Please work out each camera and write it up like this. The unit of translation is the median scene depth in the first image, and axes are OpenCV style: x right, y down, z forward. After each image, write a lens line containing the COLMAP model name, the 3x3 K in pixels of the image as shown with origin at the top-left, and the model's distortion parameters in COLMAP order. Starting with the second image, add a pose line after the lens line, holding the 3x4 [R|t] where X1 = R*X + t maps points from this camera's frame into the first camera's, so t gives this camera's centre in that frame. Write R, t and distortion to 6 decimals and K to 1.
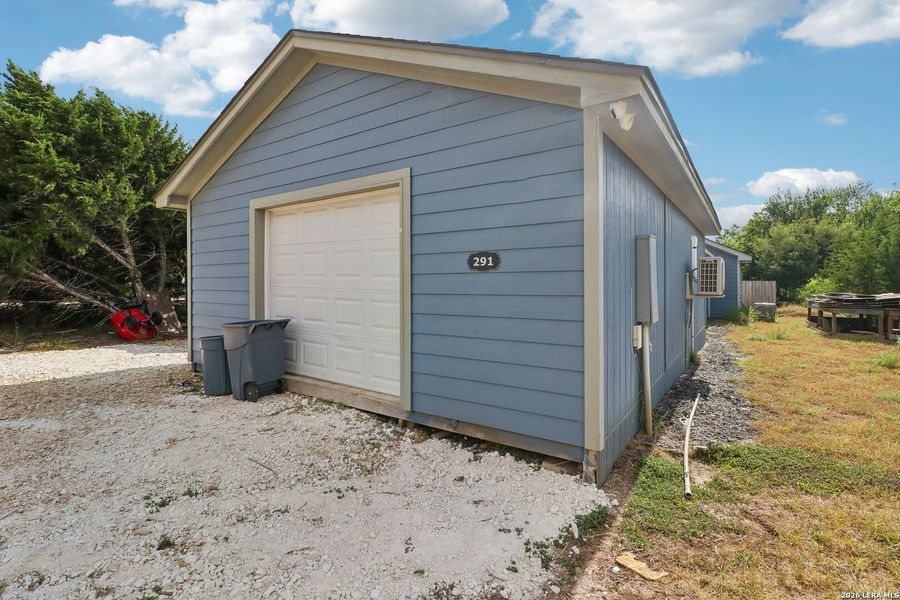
lens RADIAL K [[423.8, 0, 450.4], [0, 423.8, 275.1], [0, 0, 1]] dist [-0.023108, 0.000943]
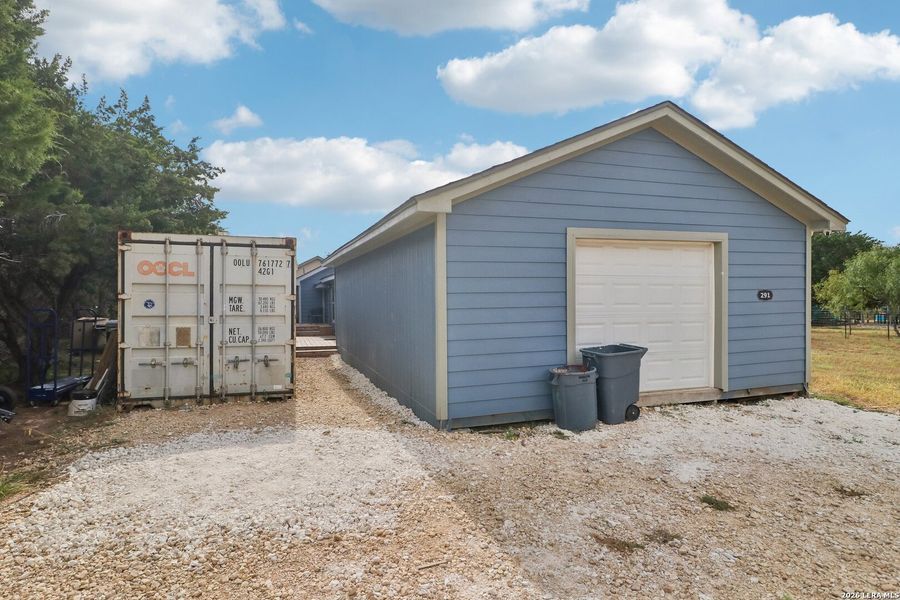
lens RADIAL K [[423.8, 0, 454.5], [0, 423.8, 298.4], [0, 0, 1]] dist [-0.023108, 0.000943]
pose [[0.631113, -0.000362, 0.775690, -2.073072], [0.004703, 0.999983, -0.003359, -0.018421], [-0.775676, 0.005768, 0.631105, 0.877371]]
